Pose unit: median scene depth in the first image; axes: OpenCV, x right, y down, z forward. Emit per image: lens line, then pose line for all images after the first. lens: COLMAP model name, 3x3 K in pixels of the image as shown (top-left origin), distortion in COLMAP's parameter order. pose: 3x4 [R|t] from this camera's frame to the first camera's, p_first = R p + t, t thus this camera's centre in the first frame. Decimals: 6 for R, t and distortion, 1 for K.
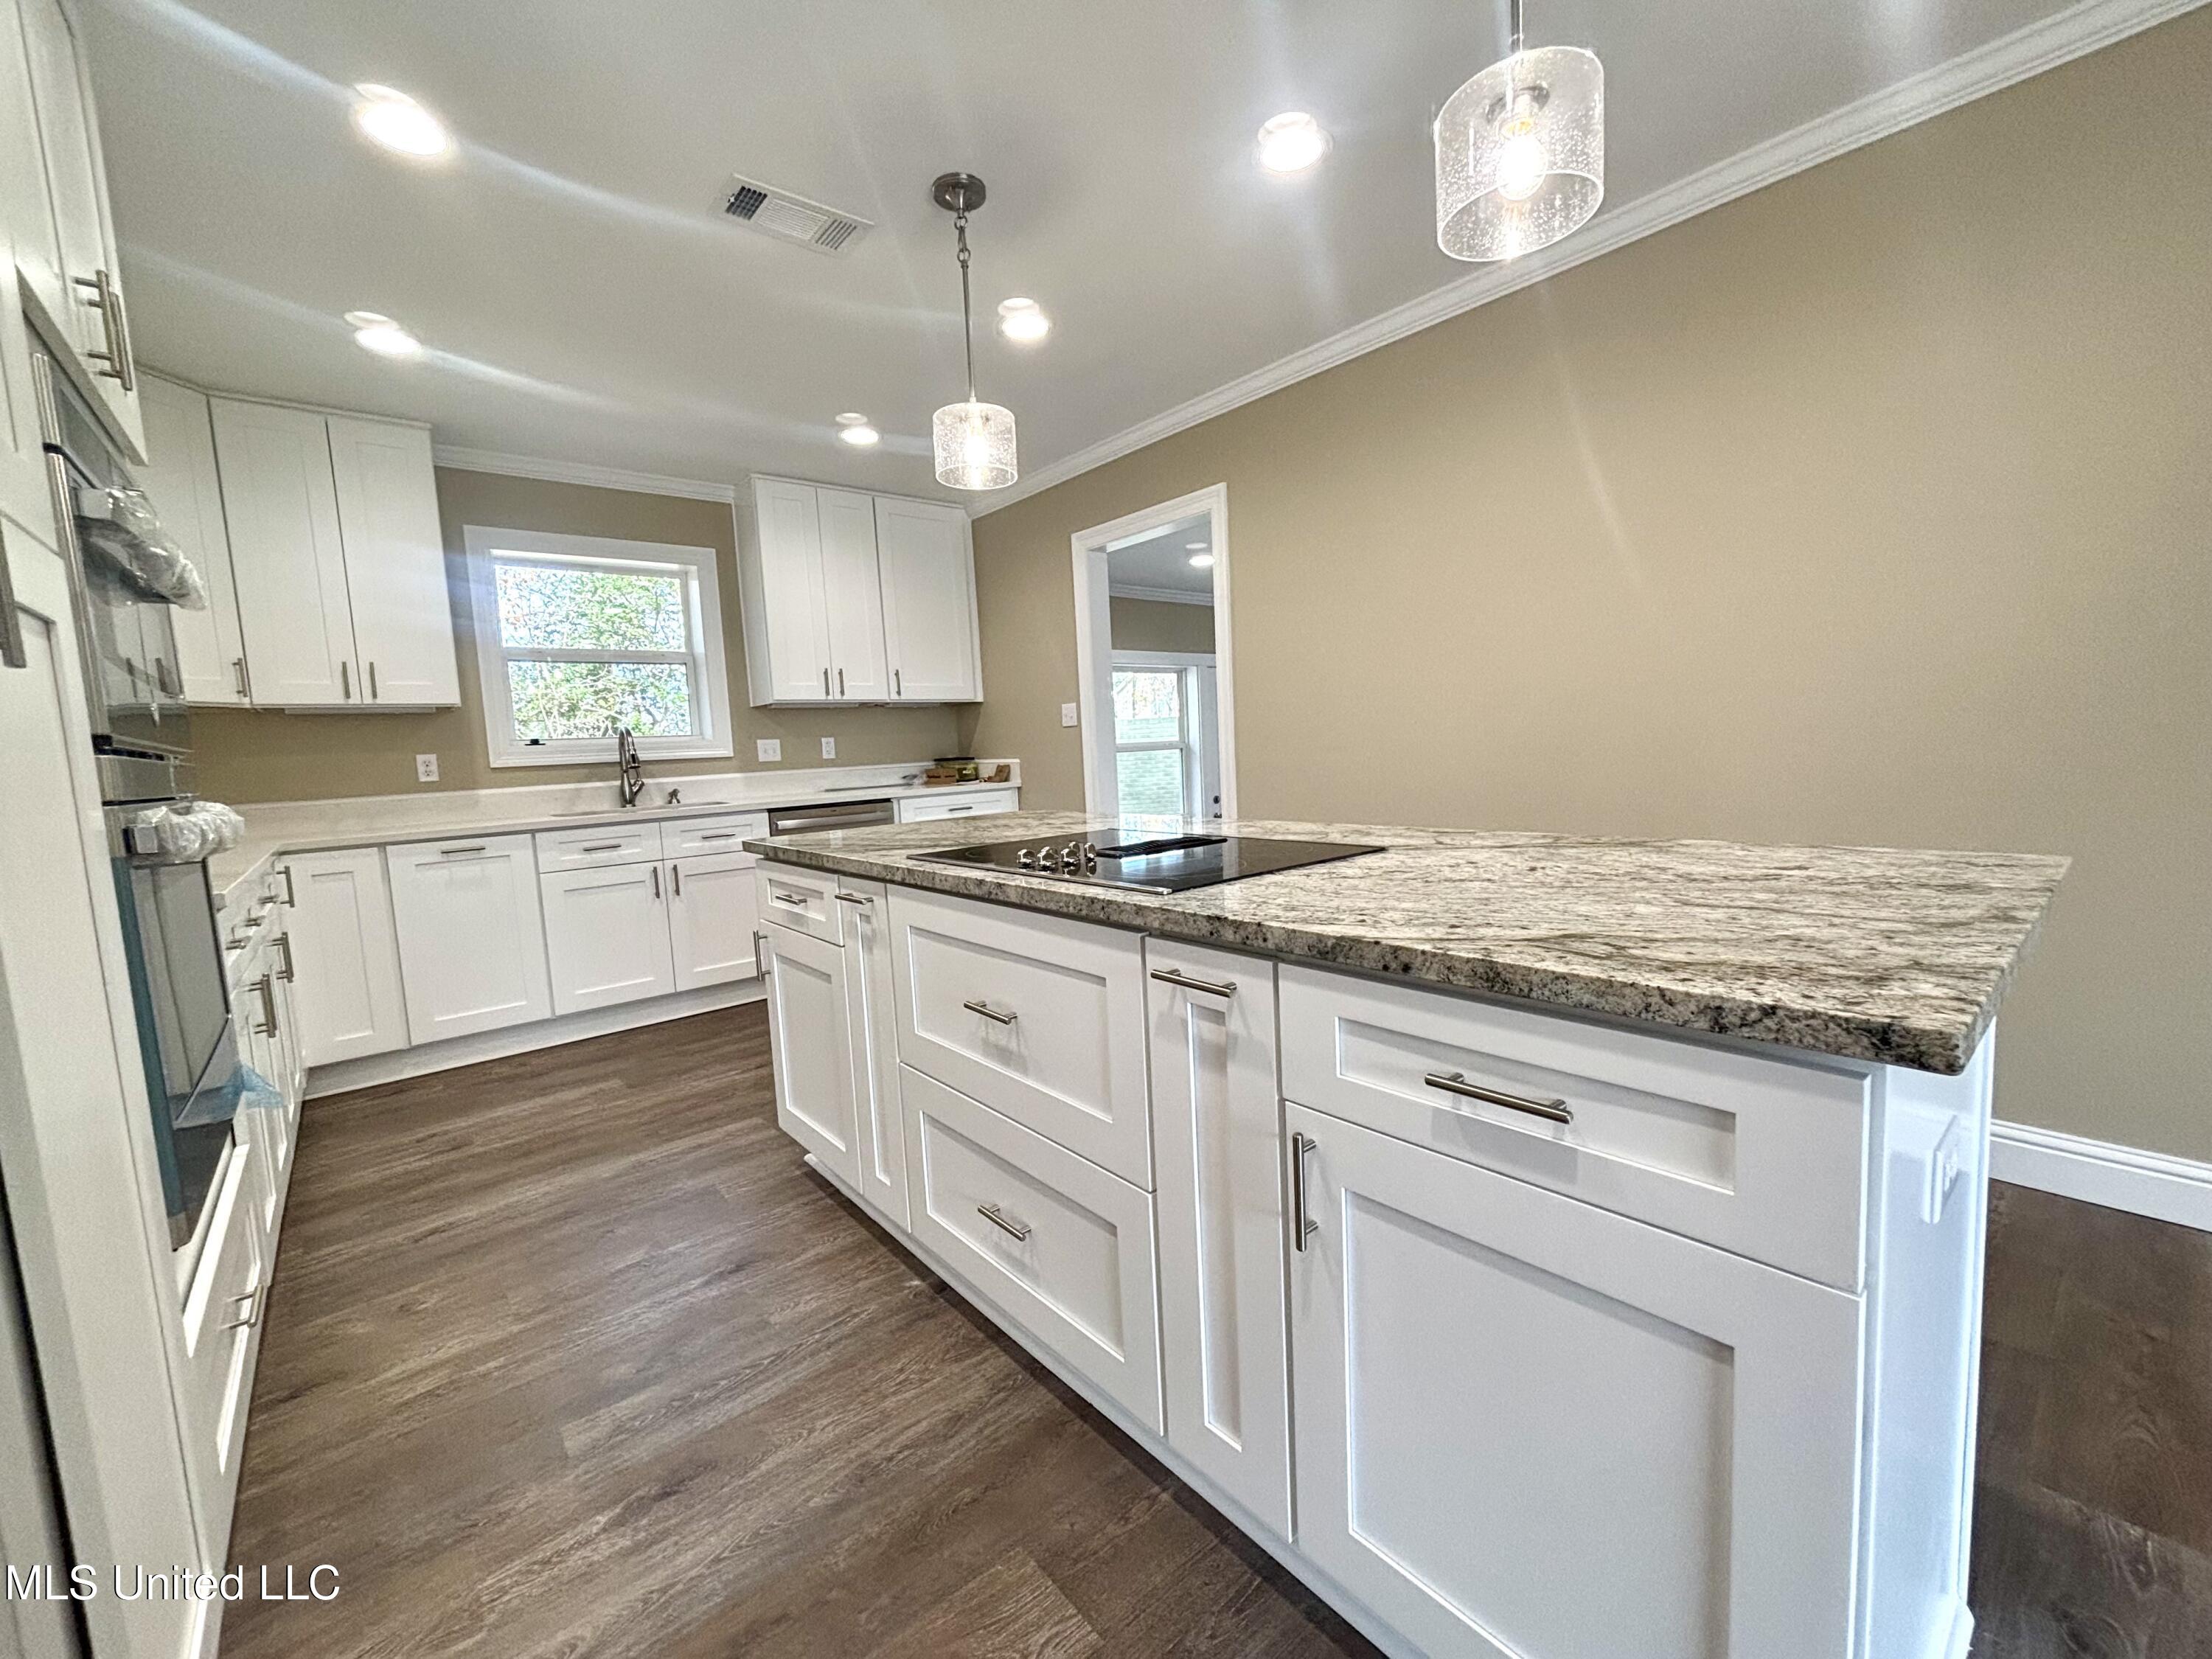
lens RADIAL K [[886.5, 0, 1109.1], [0, 886.5, 832.3], [0, 0, 1]] dist [0.009266, -0.000088]
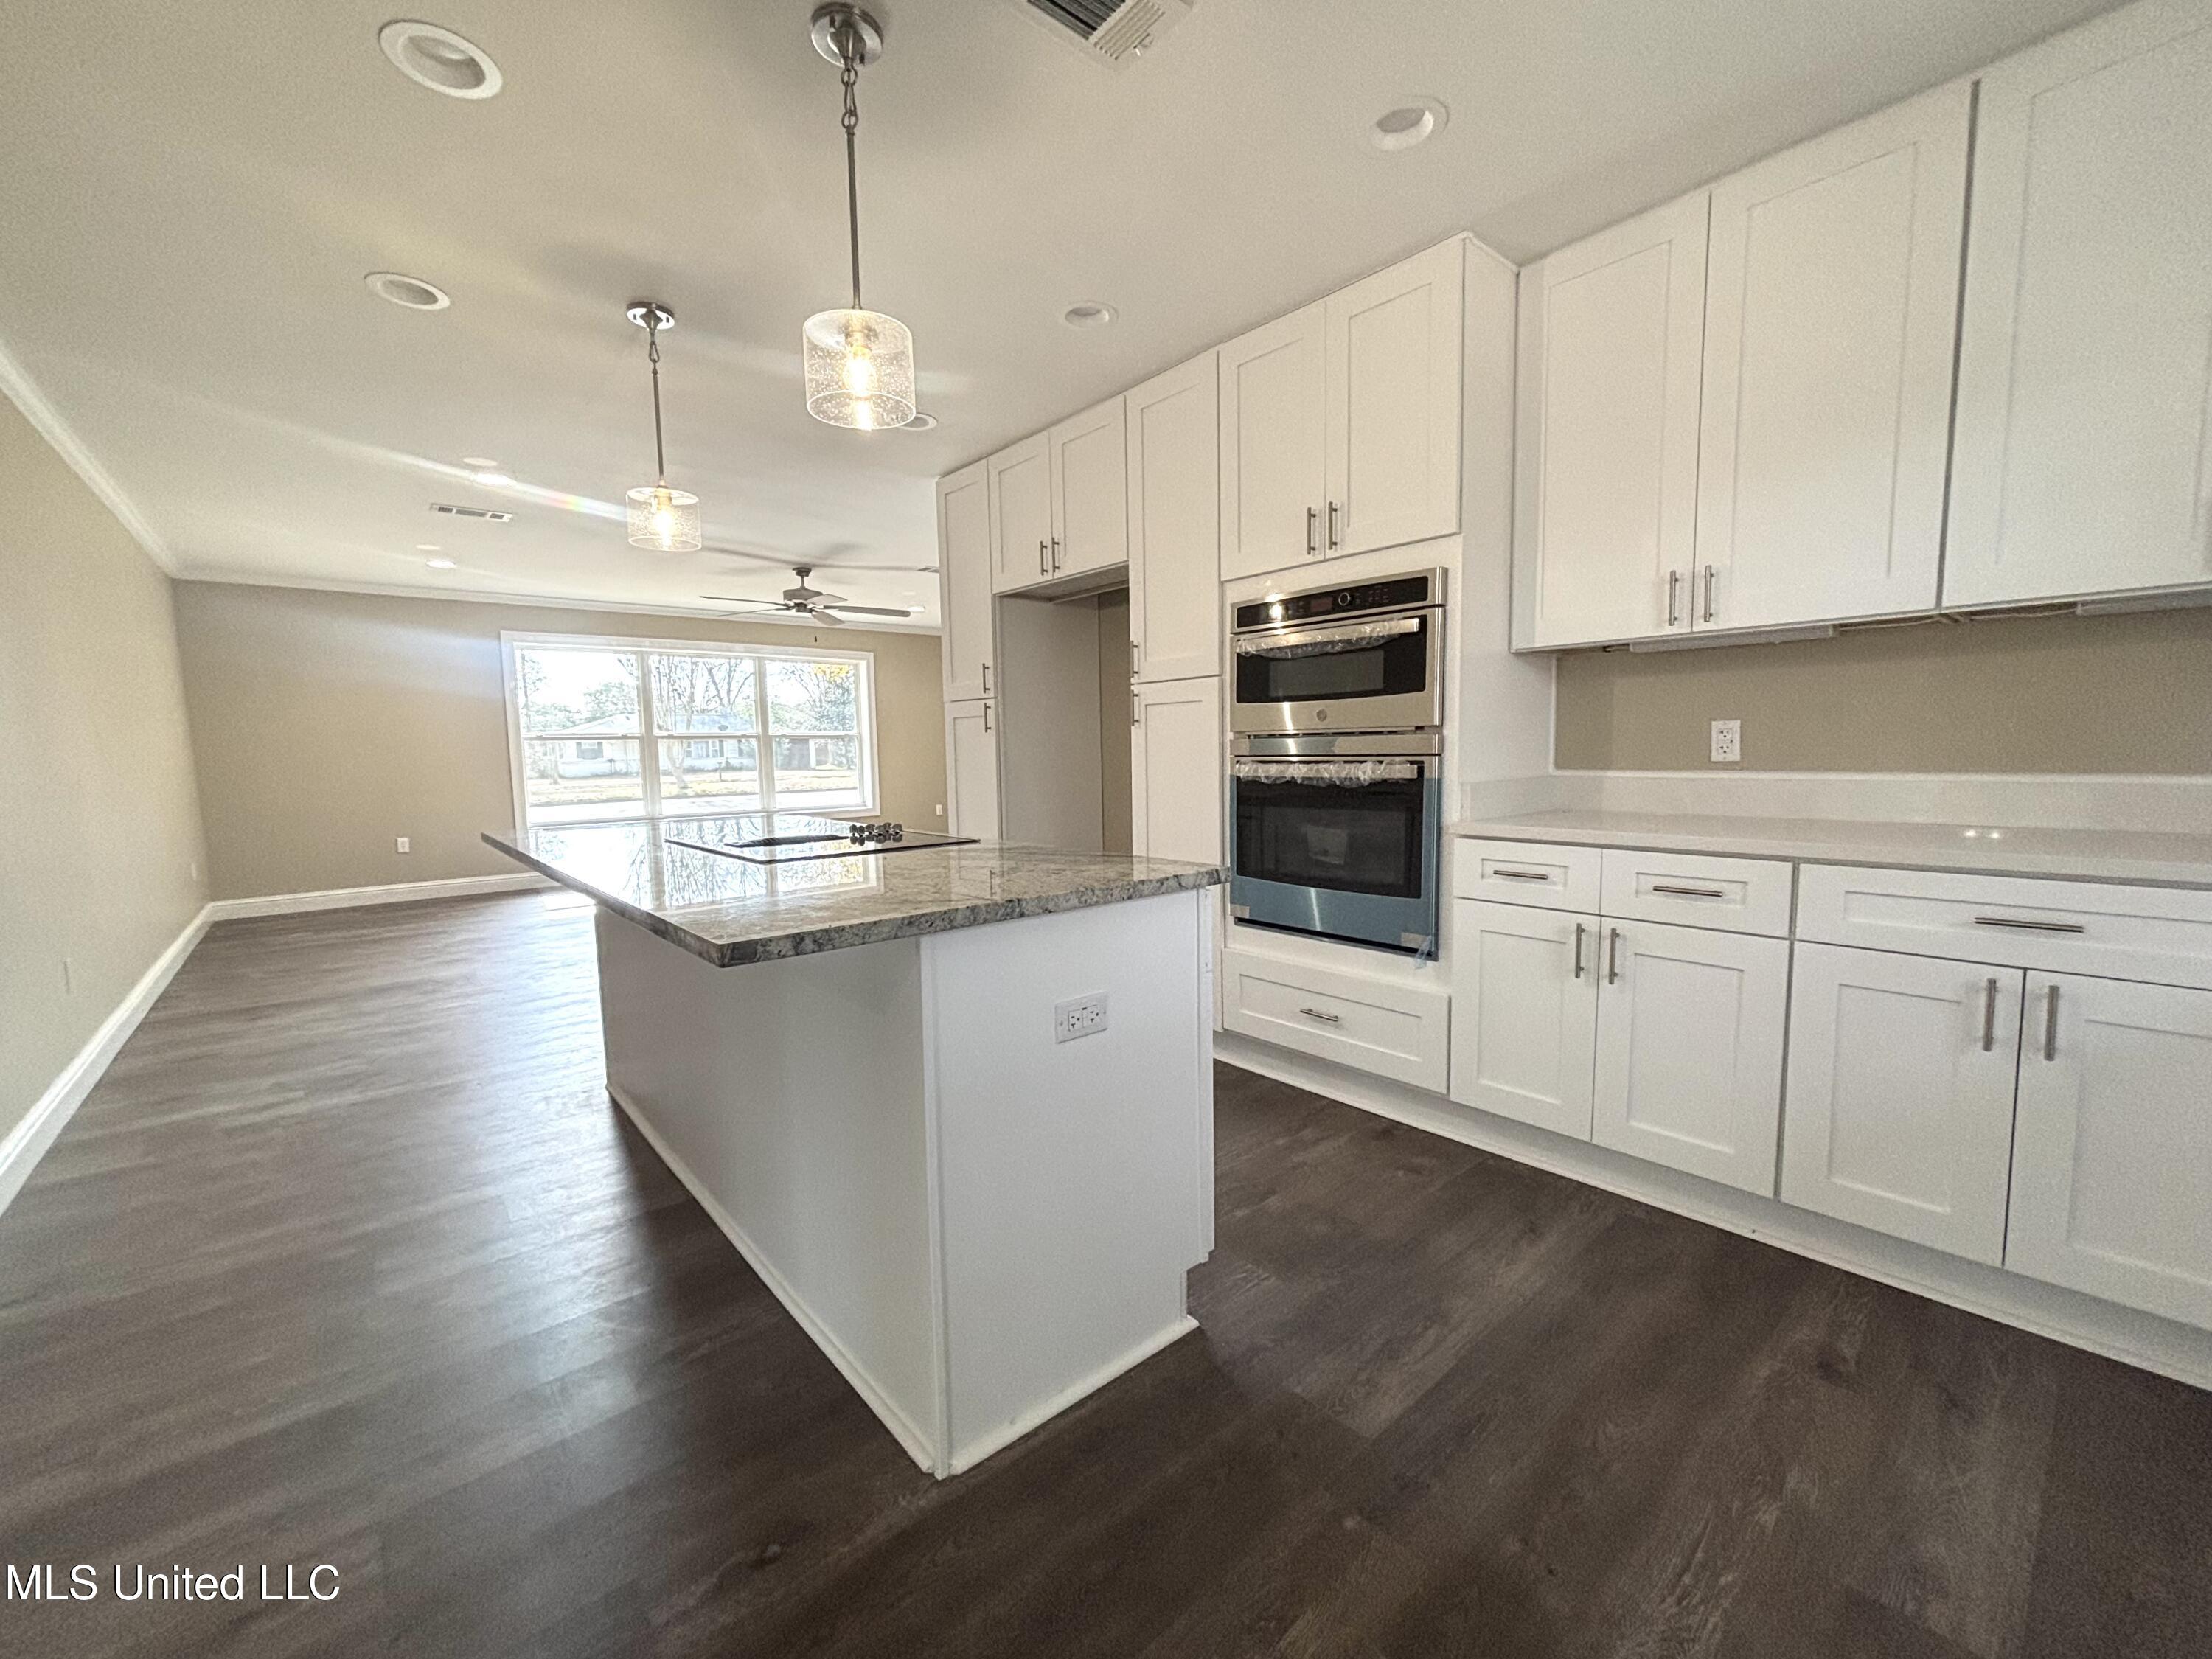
lens RADIAL K [[886.5, 0, 1109.1], [0, 886.5, 832.3], [0, 0, 1]] dist [0.009266, -0.000088]
pose [[-0.997355, 0.052998, -0.049732, -0.178451], [0.039692, 0.970418, 0.238145, -0.105442], [0.060882, 0.235541, -0.969955, 1.043482]]
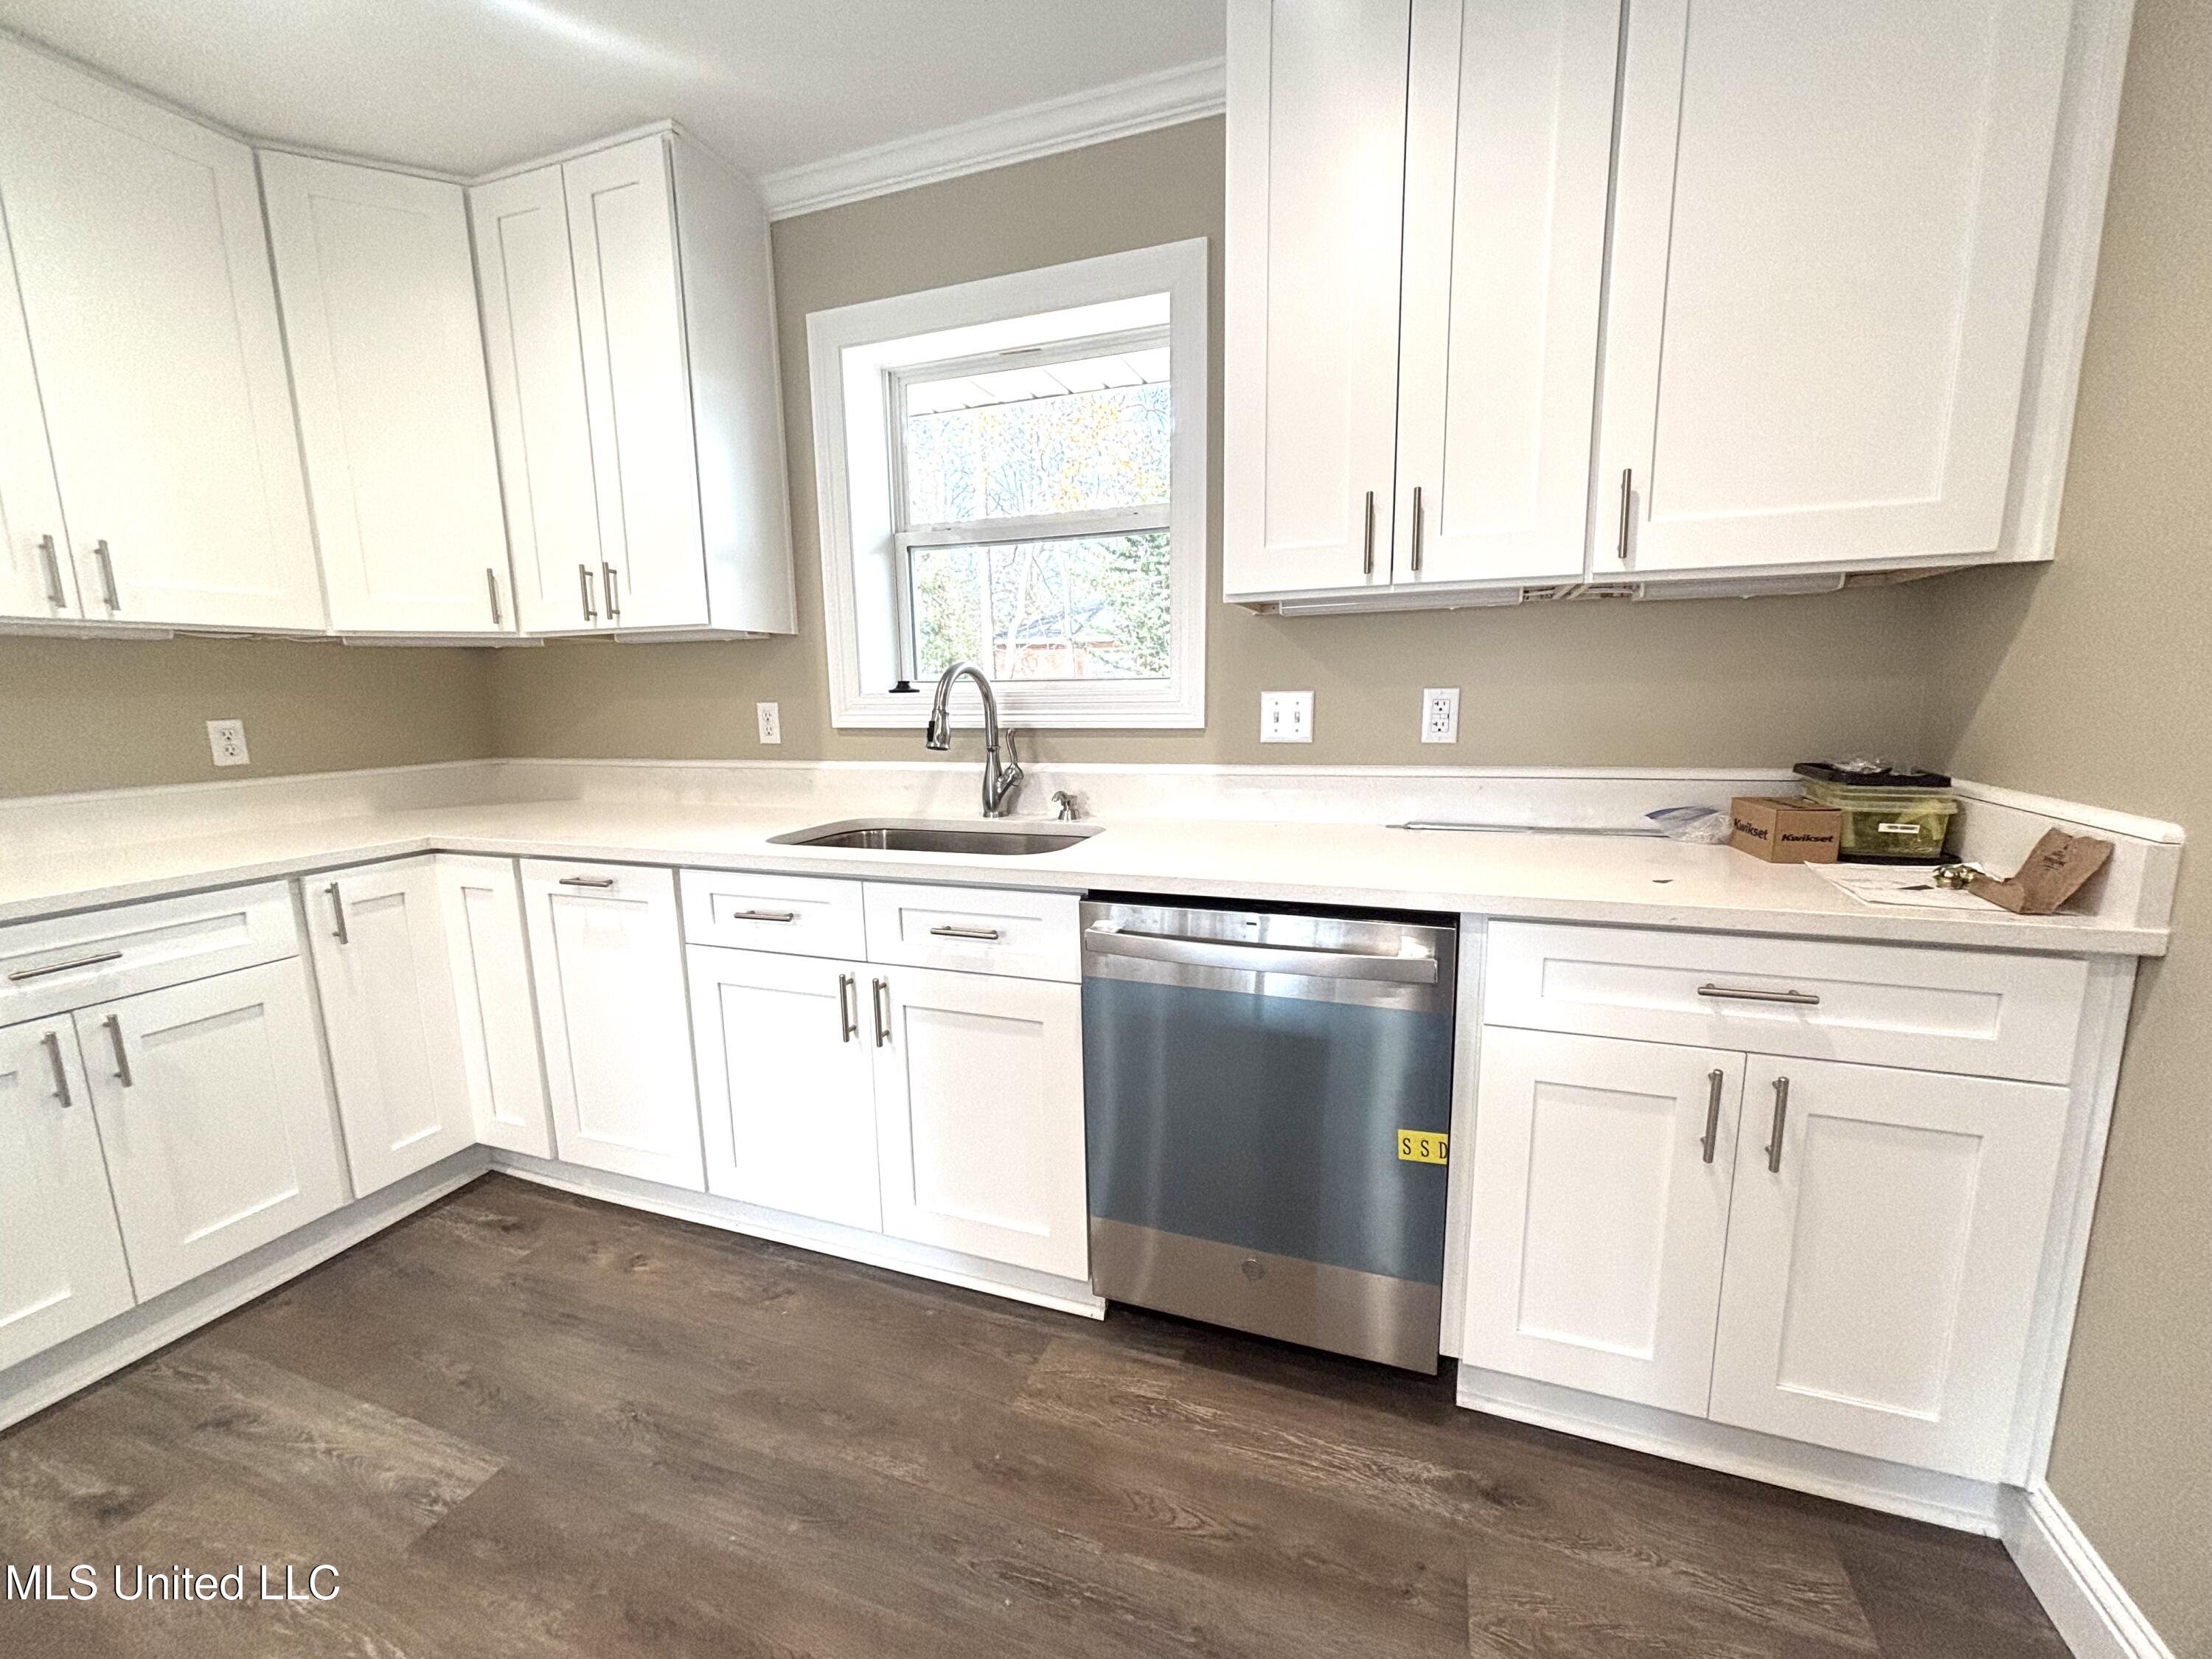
lens RADIAL K [[886.5, 0, 1109.1], [0, 886.5, 832.3], [0, 0, 1]] dist [0.009266, -0.000088]
pose [[0.497171, 0.172228, -0.850388, -0.062349], [-0.100540, 0.984934, 0.140698, -0.109350], [0.861808, 0.015547, 0.506996, 0.873266]]
